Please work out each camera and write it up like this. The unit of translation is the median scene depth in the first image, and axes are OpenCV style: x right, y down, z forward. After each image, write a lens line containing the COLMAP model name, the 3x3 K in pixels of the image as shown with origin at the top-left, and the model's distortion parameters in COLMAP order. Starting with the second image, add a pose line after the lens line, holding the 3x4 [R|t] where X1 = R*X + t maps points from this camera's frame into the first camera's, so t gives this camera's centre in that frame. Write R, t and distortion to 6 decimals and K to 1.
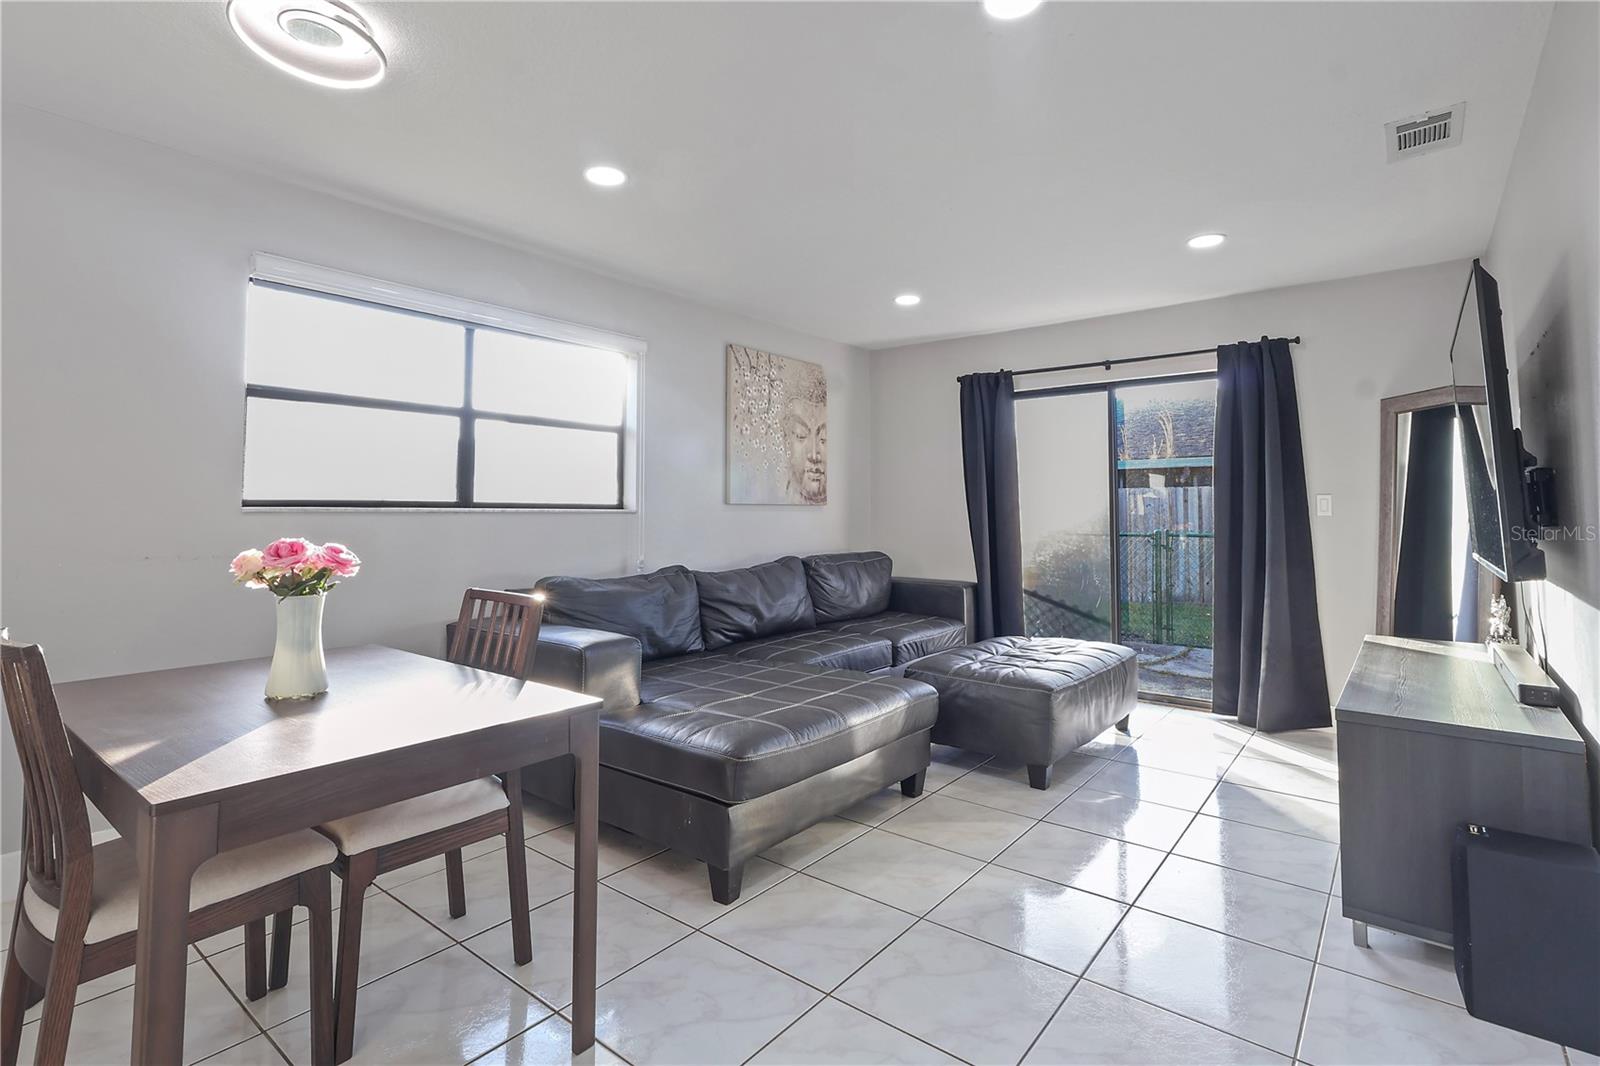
lens RADIAL K [[745.0, 0, 792.9], [0, 745.0, 476.3], [0, 0, 1]] dist [-0.004675, 0.000503]
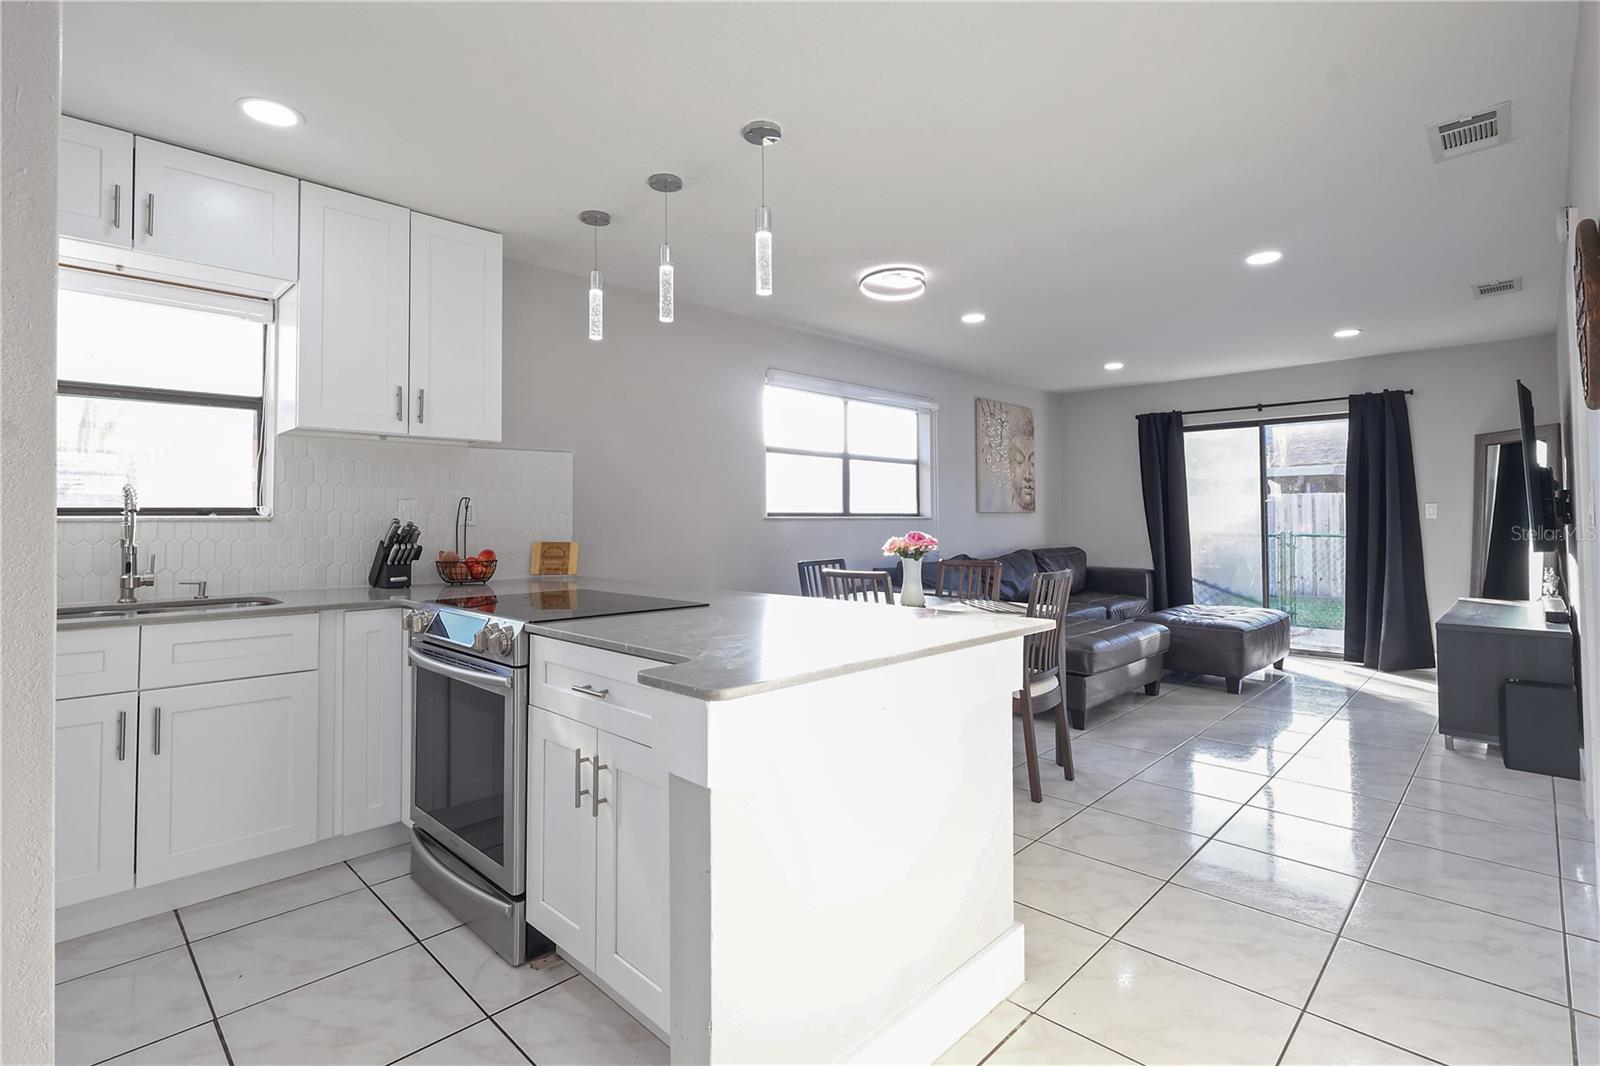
lens RADIAL K [[745.0, 0, 794.1], [0, 745.0, 498.8], [0, 0, 1]] dist [-0.004675, 0.000503]
pose [[0.995954, -0.007803, -0.089525, -0.305892], [0.009824, 0.999706, 0.022151, -0.022990], [0.089326, -0.022941, 0.995738, -0.430825]]
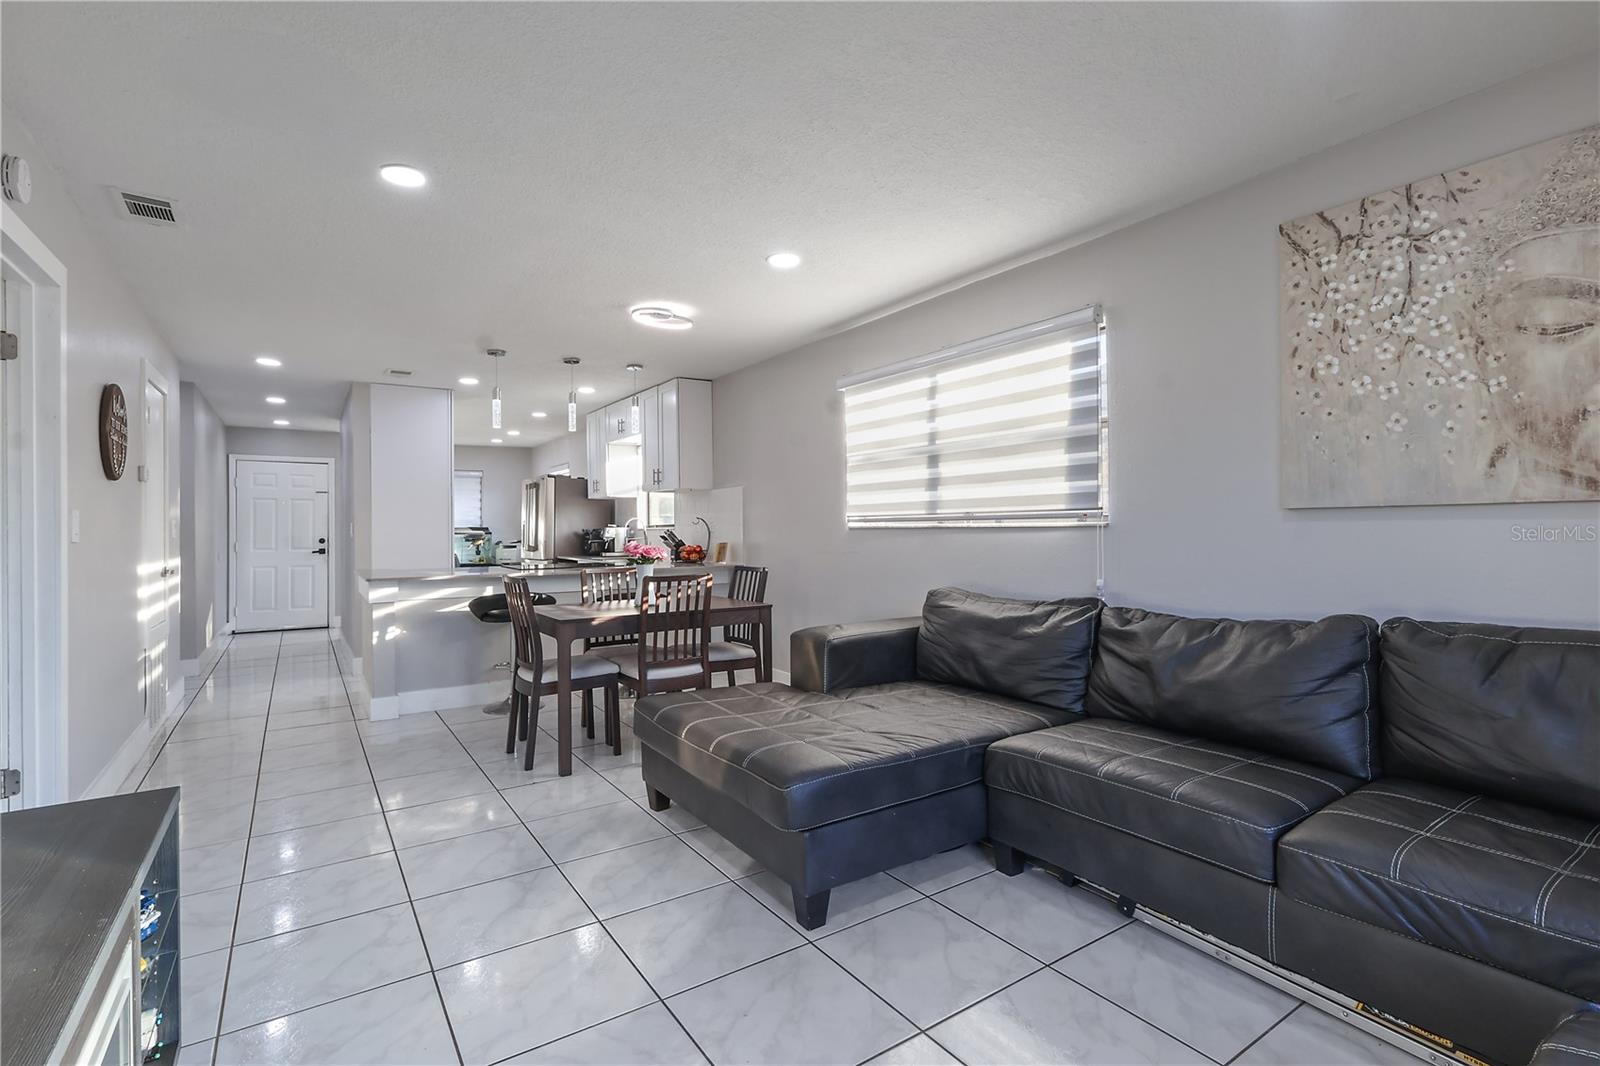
lens RADIAL K [[745.0, 0, 800.4], [0, 745.0, 528.2], [0, 0, 1]] dist [-0.004675, 0.000503]
pose [[-0.294465, -0.011754, -0.955590, 0.552147], [0.046538, 0.998562, -0.026623, 0.048158], [0.954529, -0.052310, -0.293494, 0.803024]]
